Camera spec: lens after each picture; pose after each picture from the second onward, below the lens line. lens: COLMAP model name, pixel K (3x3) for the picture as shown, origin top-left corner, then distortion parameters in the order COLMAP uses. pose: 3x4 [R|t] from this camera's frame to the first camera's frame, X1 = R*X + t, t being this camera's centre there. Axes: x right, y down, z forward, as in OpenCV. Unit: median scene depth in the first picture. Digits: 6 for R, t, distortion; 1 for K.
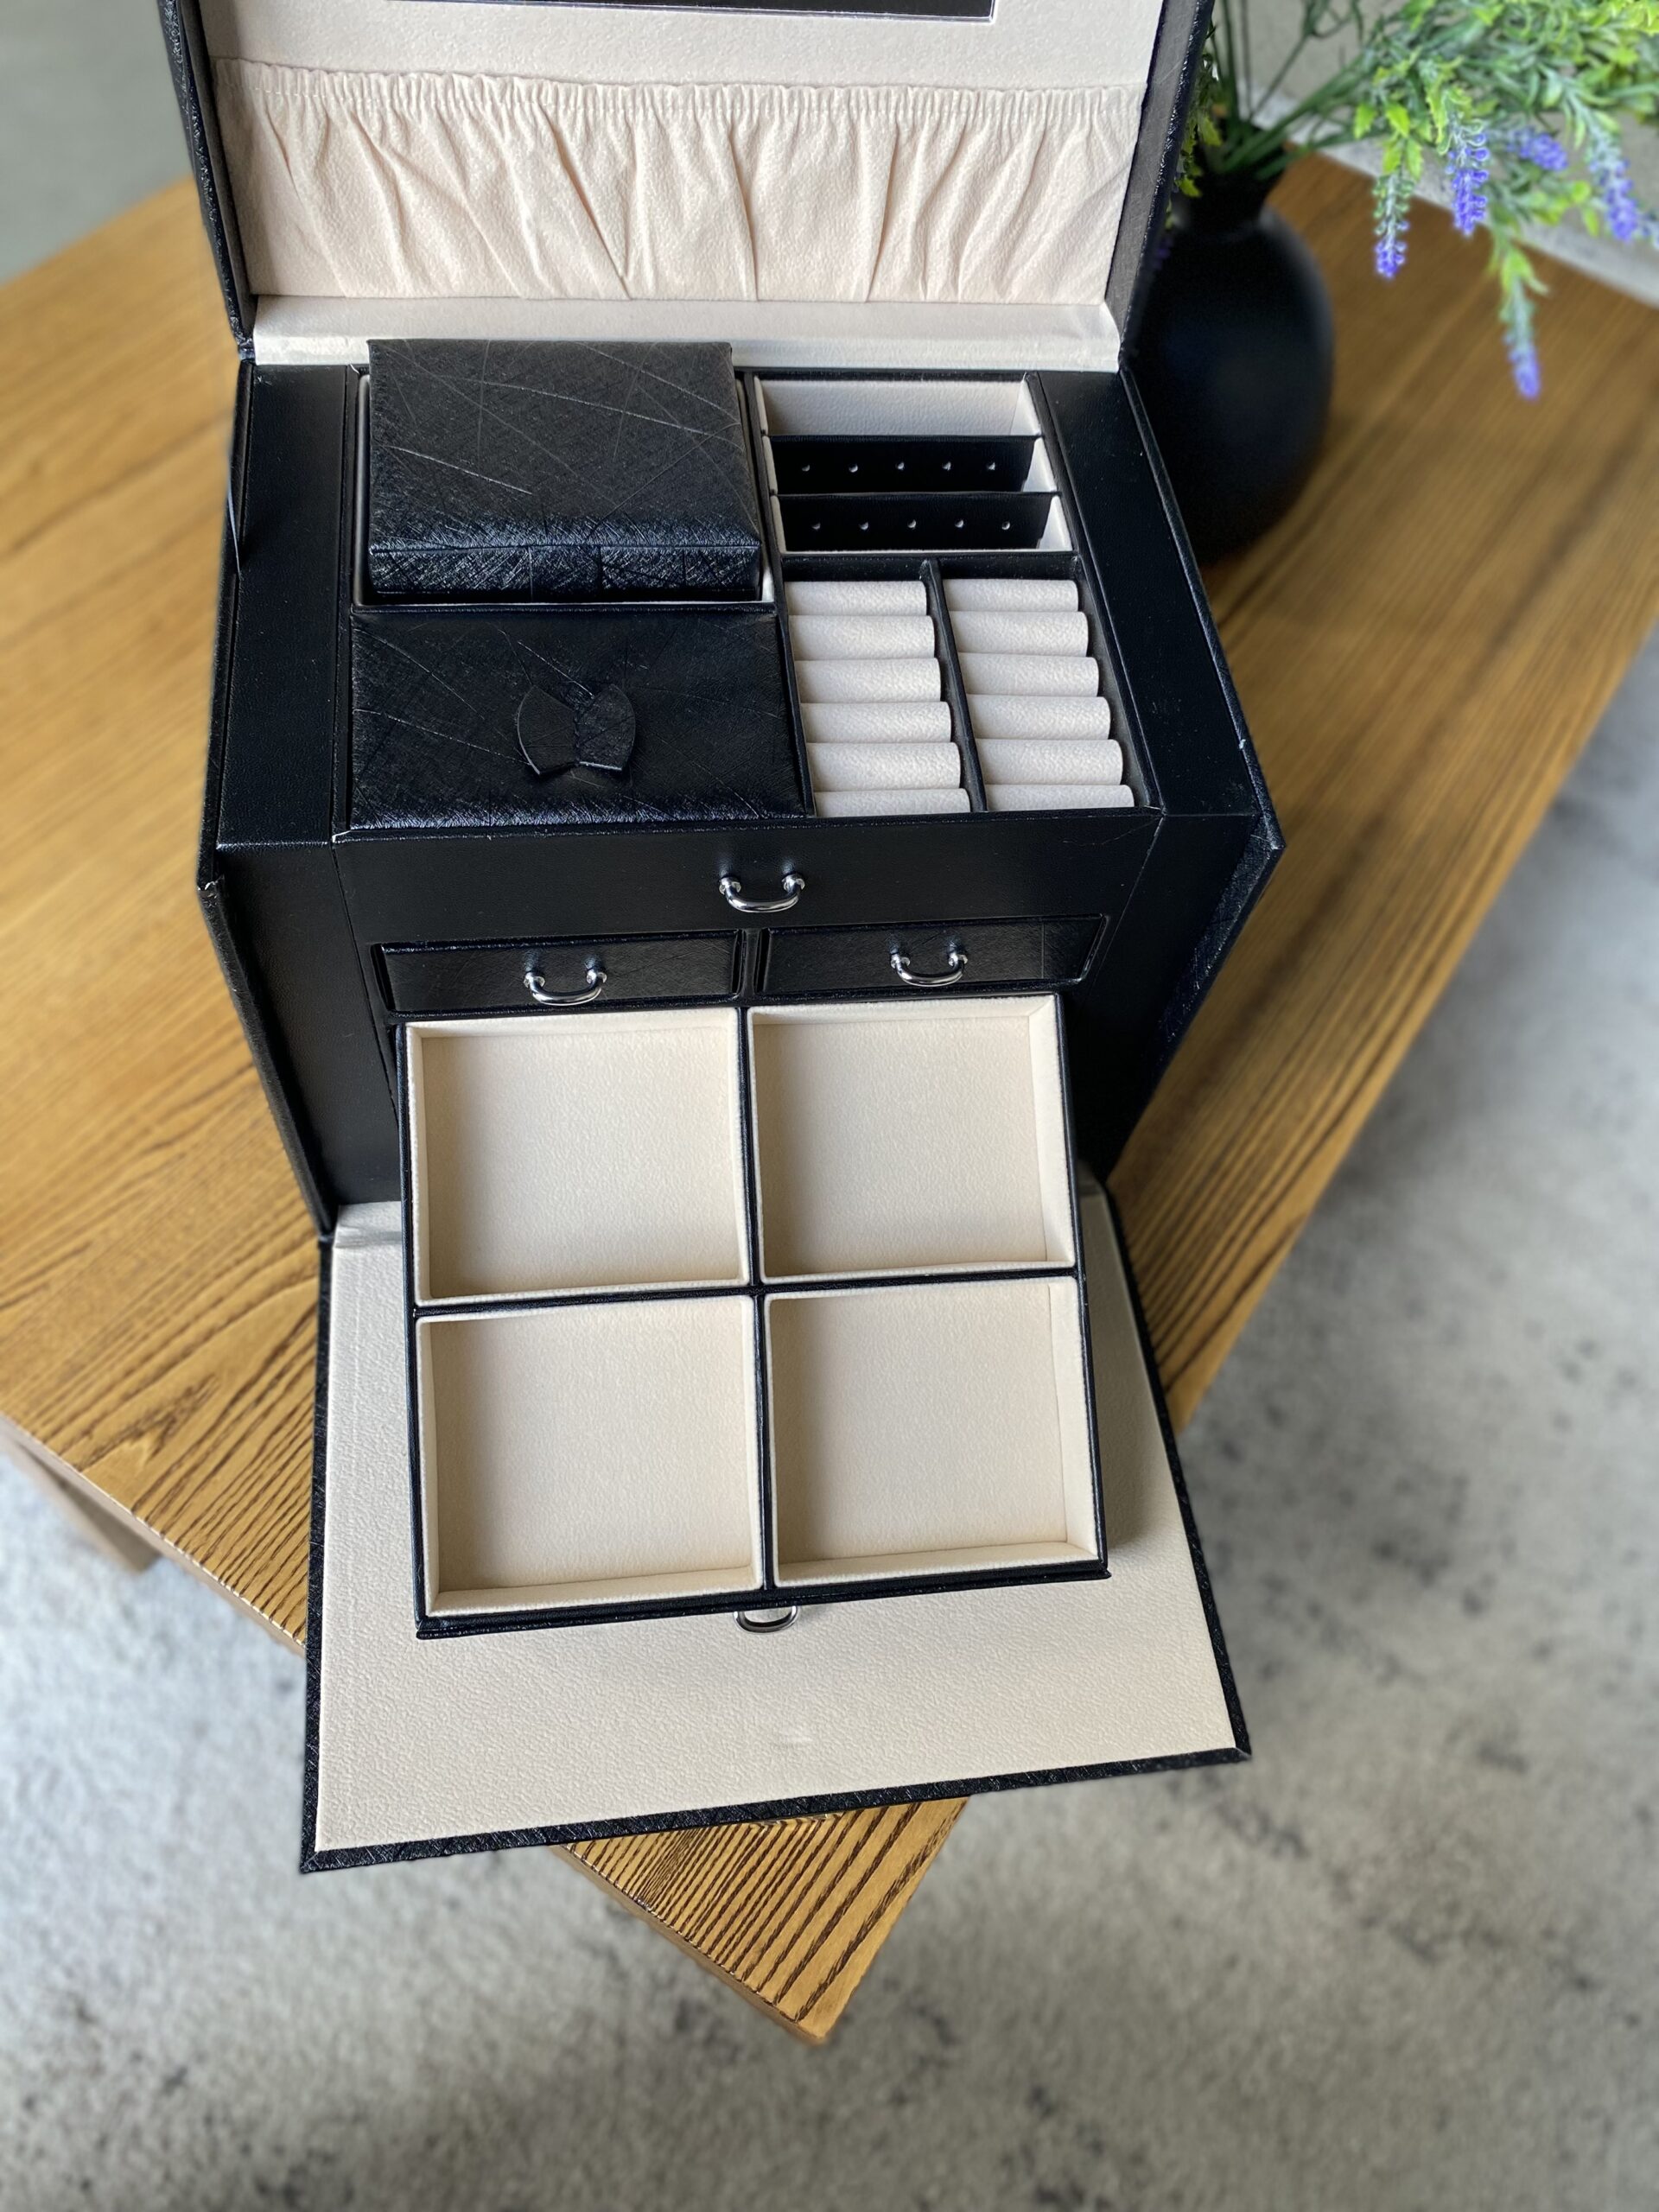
lens RADIAL K [[1719.6, 0, 834.4], [0, 1719.6, 1095.1], [0, 0, 1]] dist [0.003712, -0.009719]
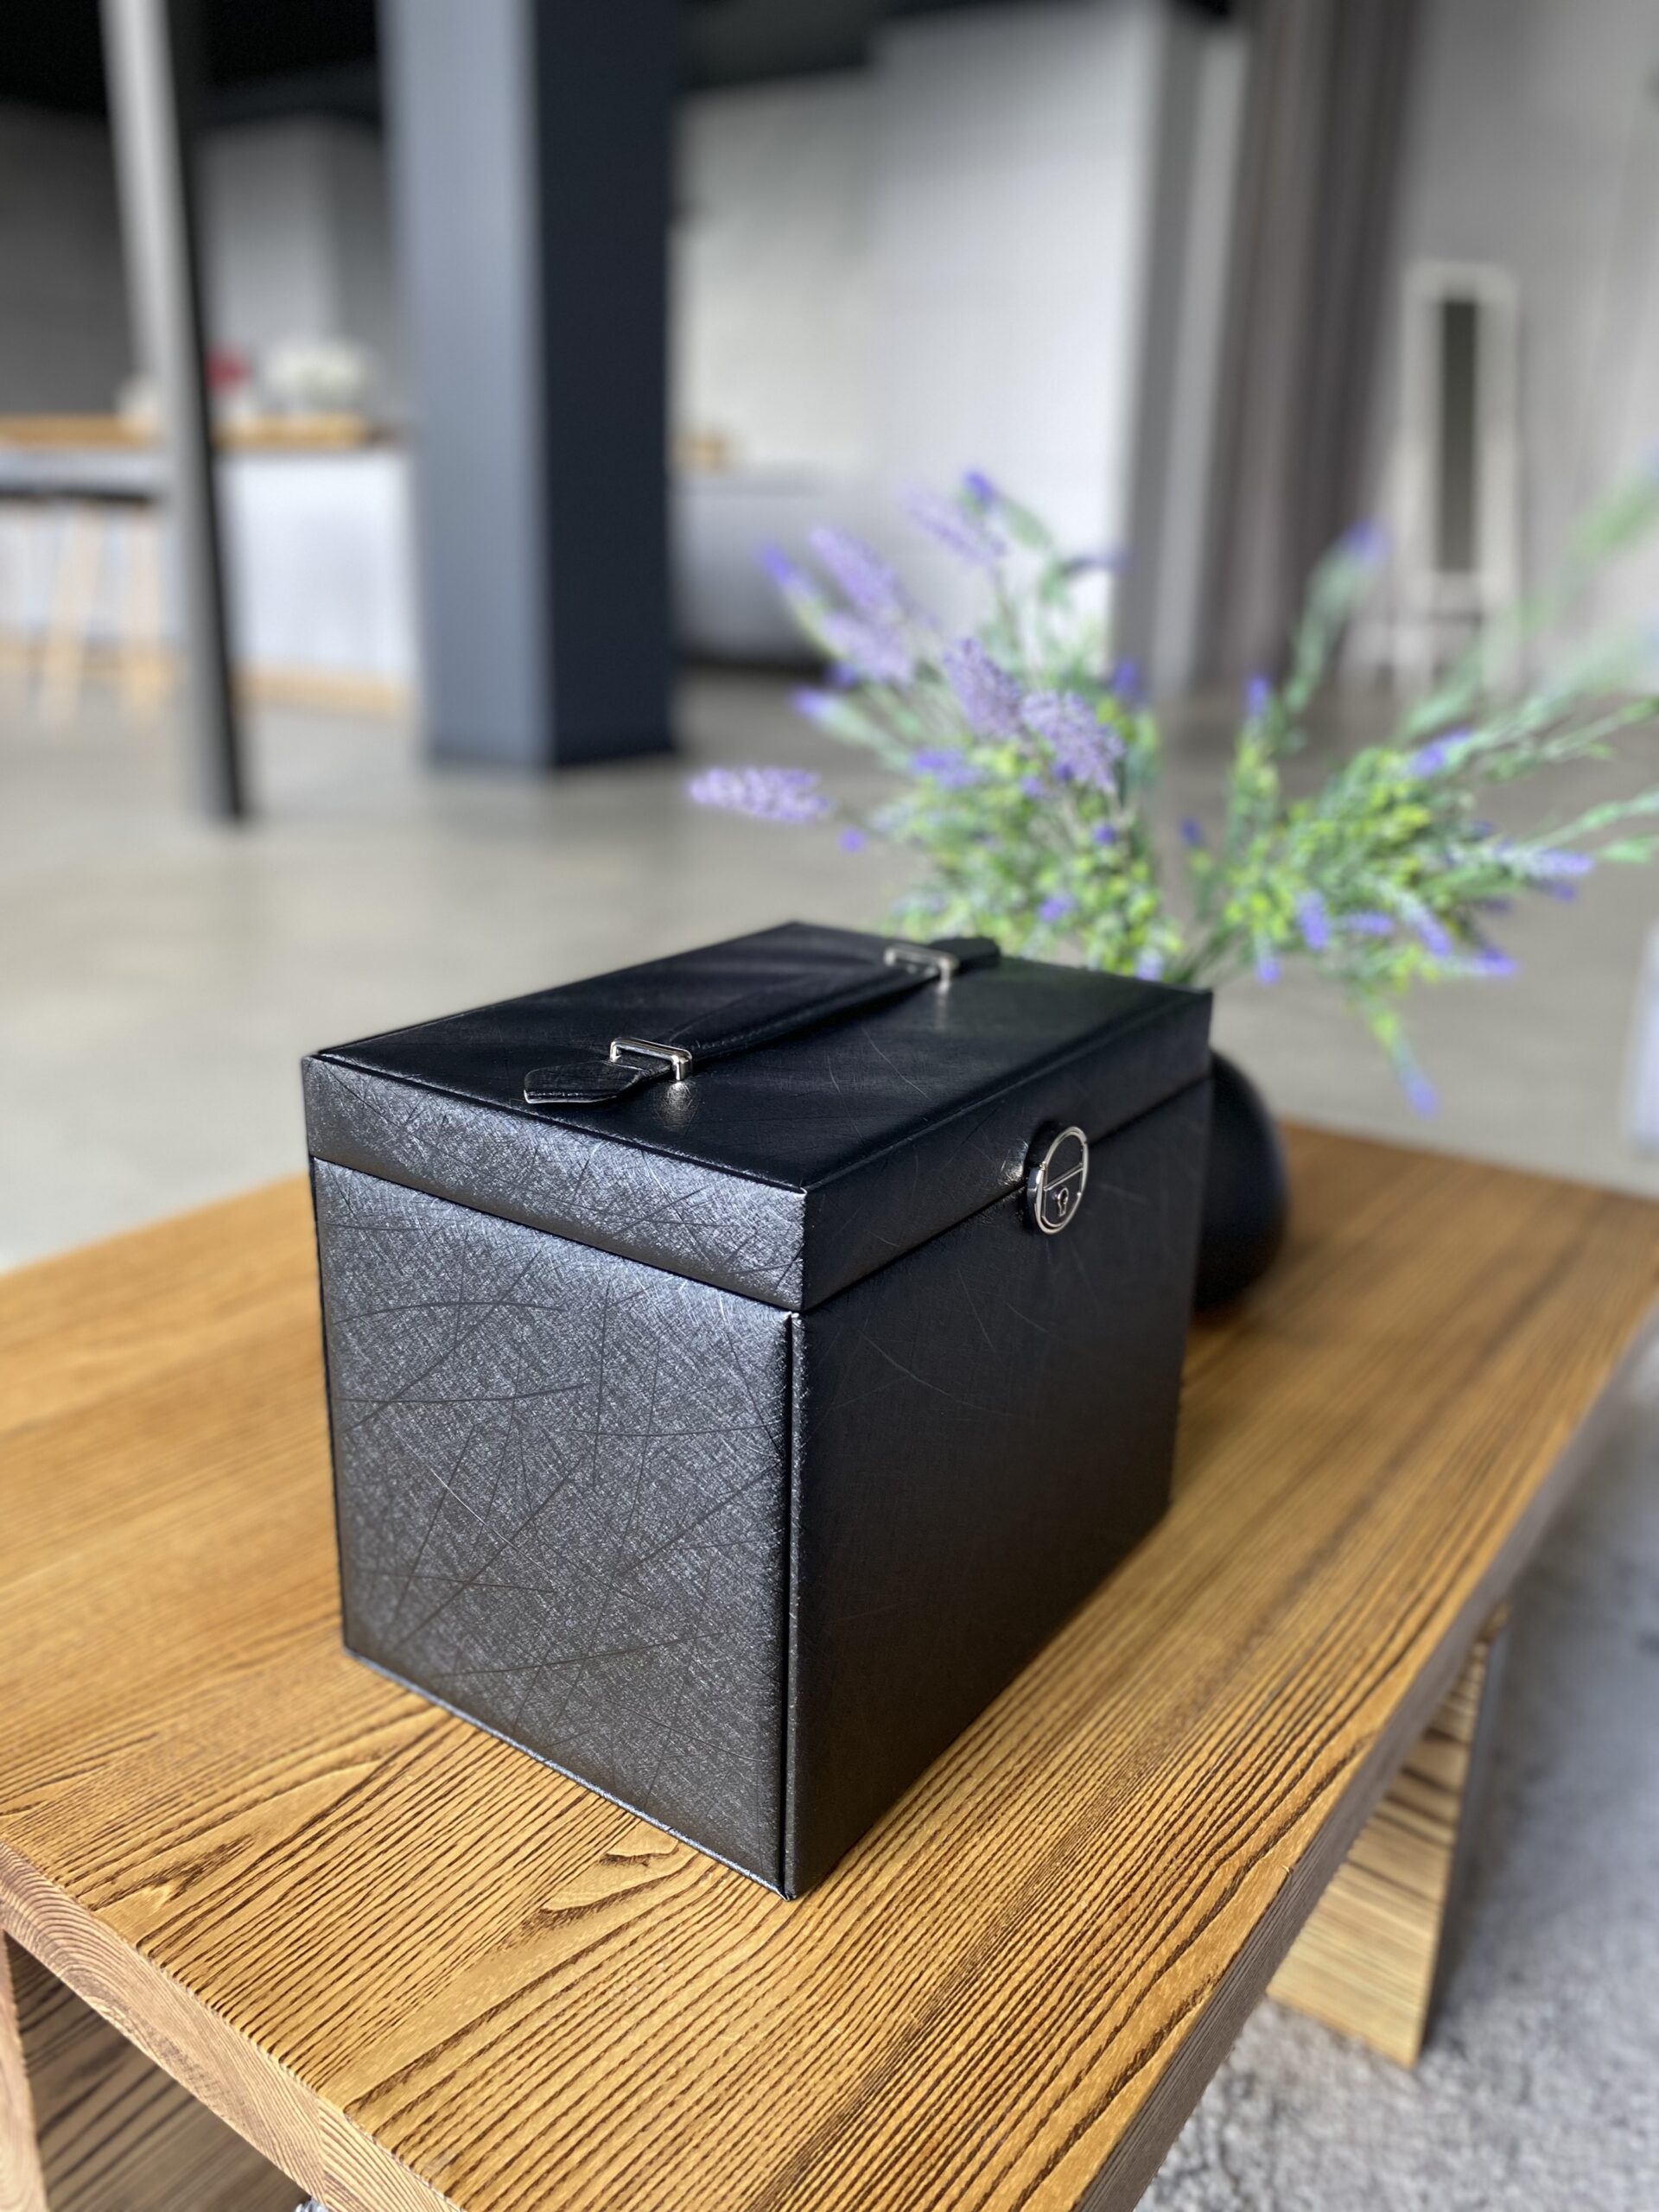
lens RADIAL K [[1719.6, 0, 826.9], [0, 1719.6, 1090.5], [0, 0, 1]] dist [0.003712, -0.009719]
pose [[0.996311, -0.059379, -0.061949, 0.048067], [0.003805, 0.751785, -0.659397, 0.439344], [0.085727, 0.656729, 0.749238, 0.012250]]
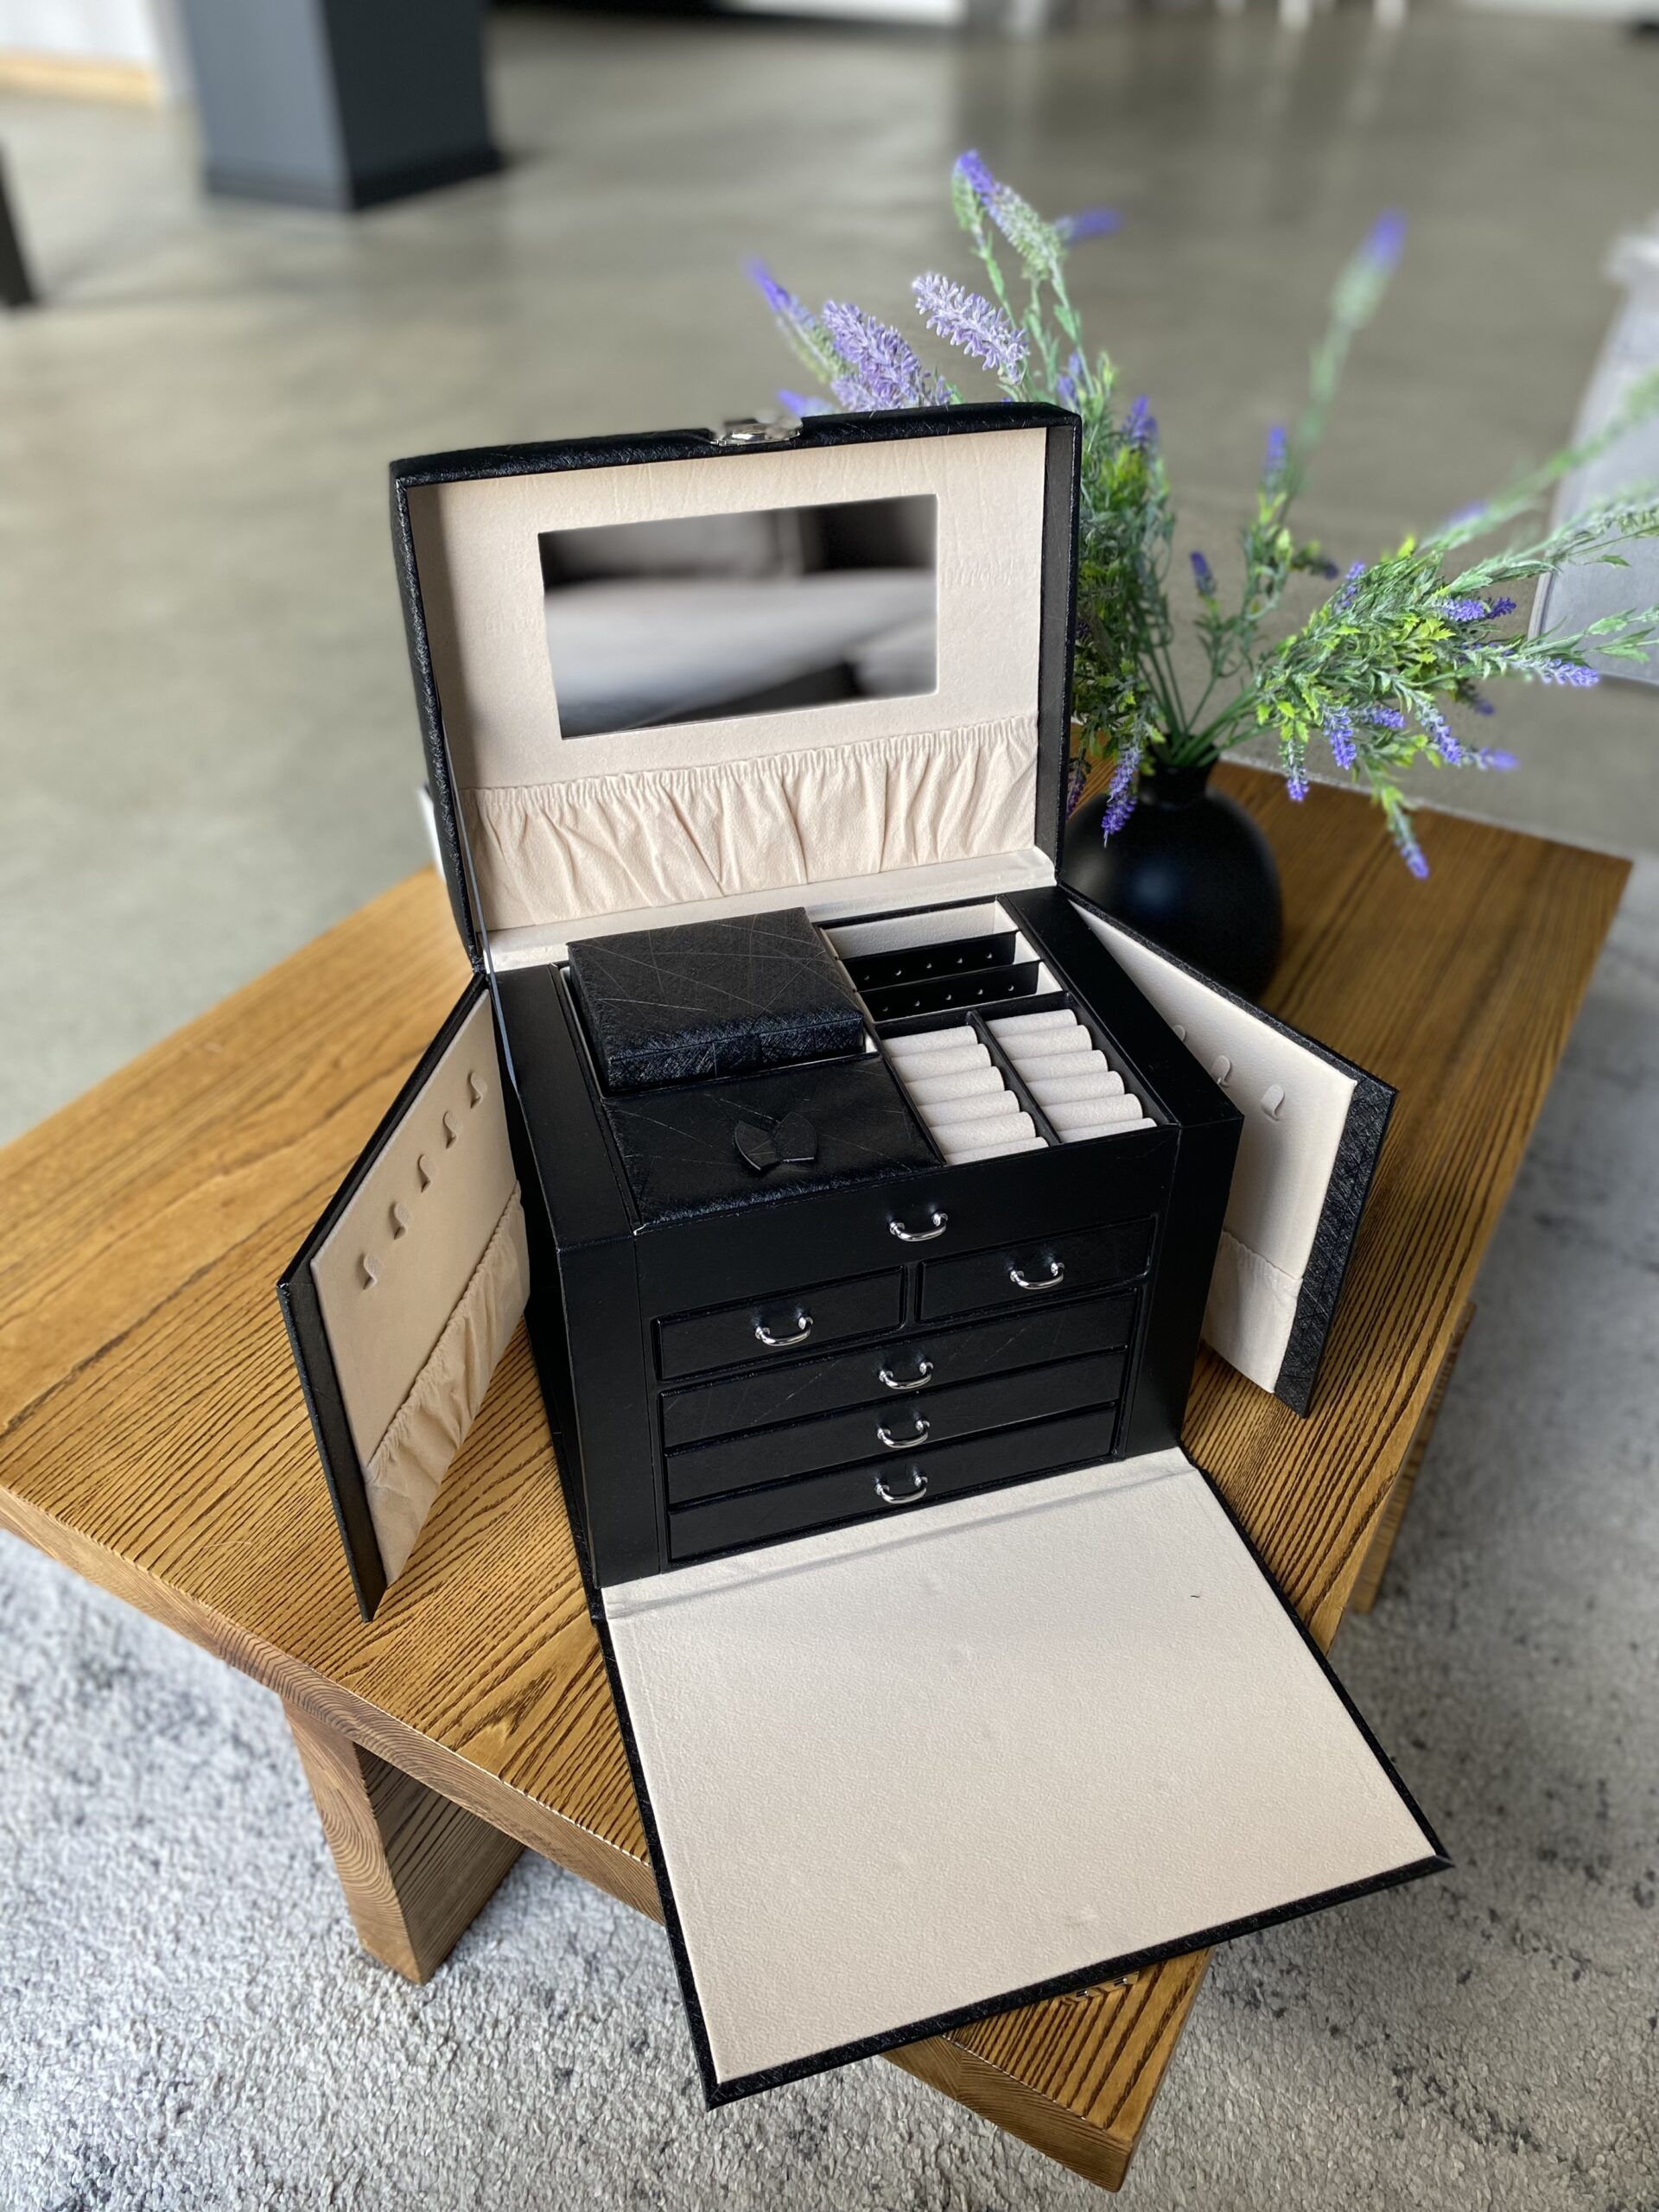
lens RADIAL K [[1719.6, 0, 829.1], [0, 1719.6, 1088.2], [0, 0, 1]] dist [0.003712, -0.009719]
pose [[0.993183, -0.116489, -0.004152, -0.093718], [0.107094, 0.925988, -0.362046, 0.219388], [0.046019, 0.359134, 0.932151, -0.276202]]
